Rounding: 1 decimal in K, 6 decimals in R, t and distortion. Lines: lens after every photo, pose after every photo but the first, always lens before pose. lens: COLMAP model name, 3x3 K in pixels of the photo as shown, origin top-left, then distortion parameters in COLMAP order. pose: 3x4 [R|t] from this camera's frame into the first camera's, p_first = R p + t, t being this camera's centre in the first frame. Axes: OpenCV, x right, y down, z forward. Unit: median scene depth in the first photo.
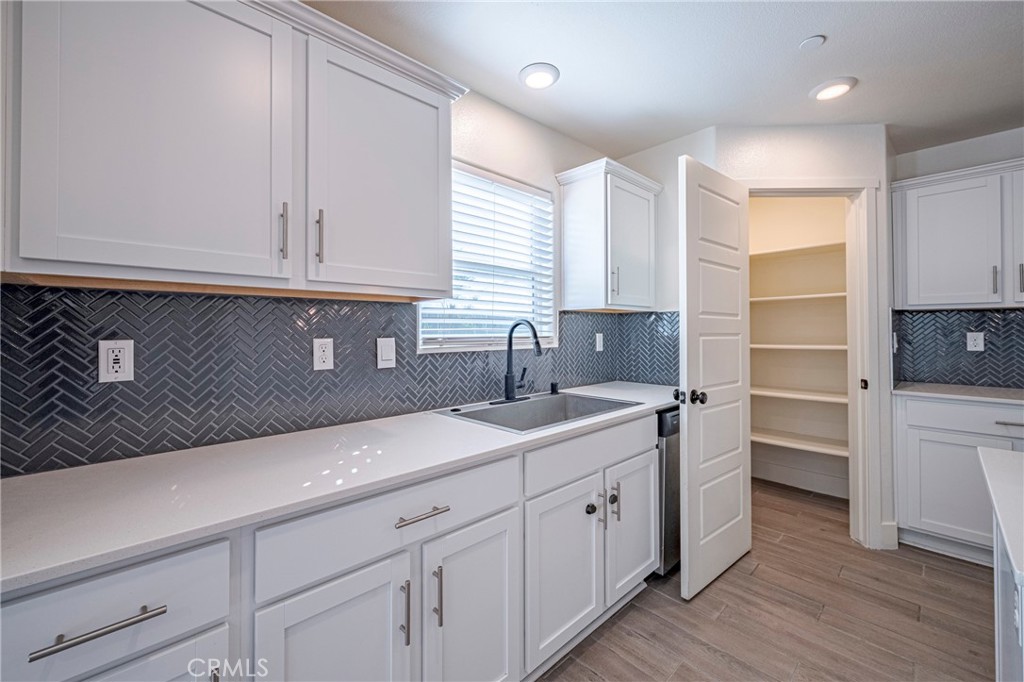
lens RADIAL K [[404.1, 0, 508.4], [0, 404.1, 330.7], [0, 0, 1]] dist [-0.001928, 0.000639]
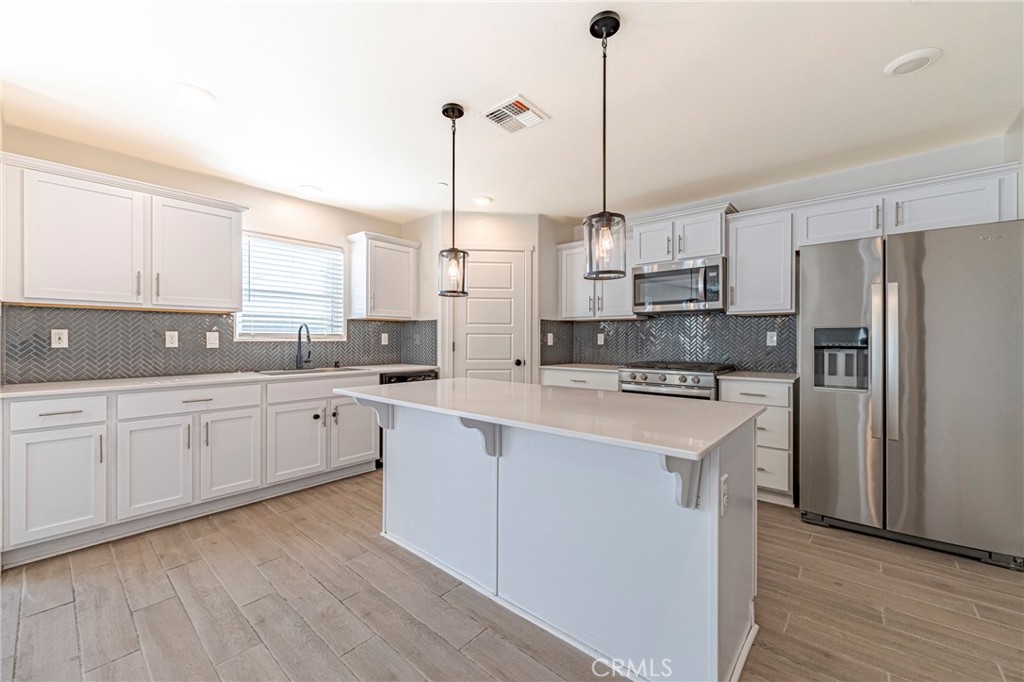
lens RADIAL K [[404.1, 0, 515.0], [0, 404.1, 345.2], [0, 0, 1]] dist [-0.001928, 0.000639]
pose [[0.994505, 0.004502, 0.104591, 0.923871], [-0.005900, 0.999897, 0.013060, 0.045875], [-0.104521, -0.013606, 0.994430, -1.051855]]
